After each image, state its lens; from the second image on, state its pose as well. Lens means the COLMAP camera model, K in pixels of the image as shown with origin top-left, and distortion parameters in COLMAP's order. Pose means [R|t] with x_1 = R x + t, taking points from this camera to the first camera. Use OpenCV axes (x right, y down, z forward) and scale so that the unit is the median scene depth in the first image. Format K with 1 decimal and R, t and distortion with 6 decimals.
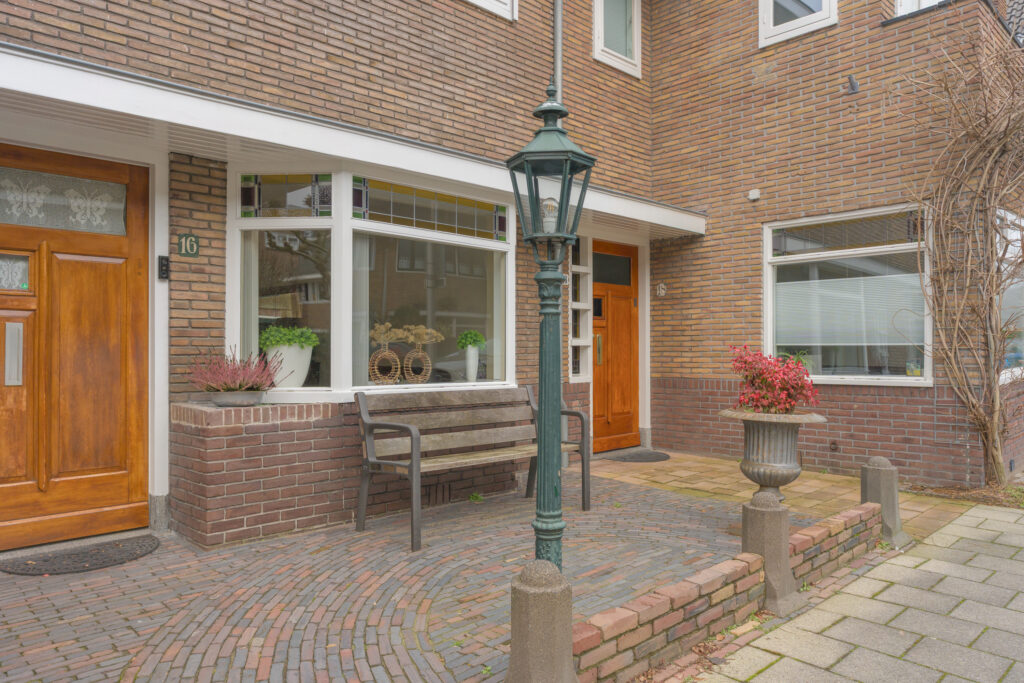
lens RADIAL K [[713.1, 0, 512.0], [0, 713.1, 341.5], [0, 0, 1]] dist [-0.002265, 0.001136]
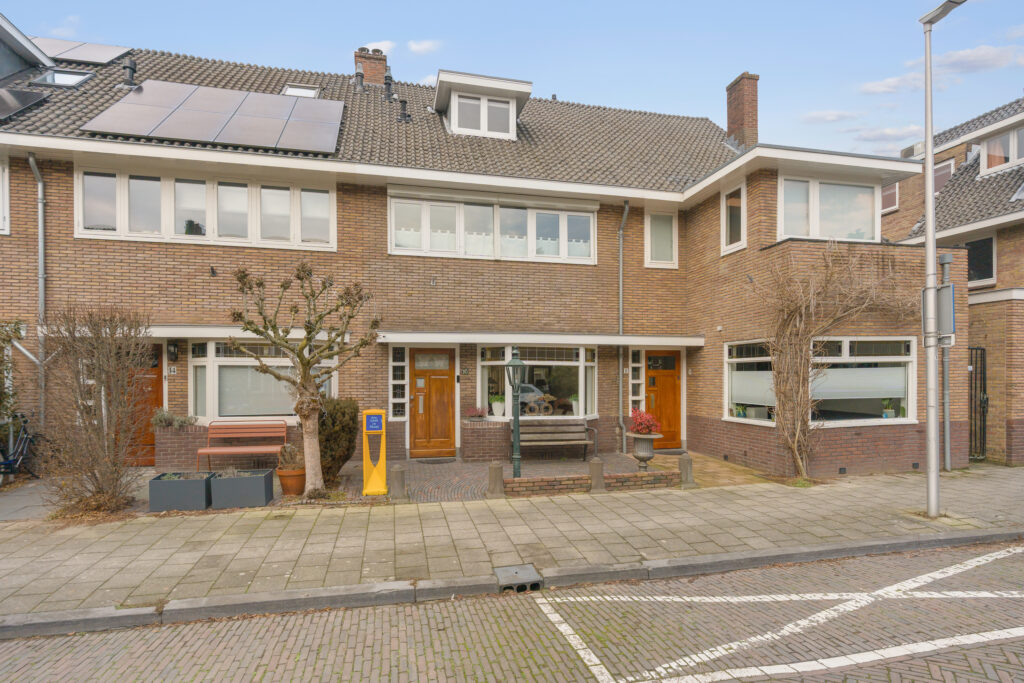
lens RADIAL K [[517.1, 0, 512.1], [0, 517.1, 375.7], [0, 0, 1]] dist [-0.000218, -0.000007]
pose [[0.858640, 0.004272, -0.512561, 0.777646], [0.002807, 0.999911, 0.013036, -0.120283], [0.512571, -0.012632, 0.858552, -0.760915]]
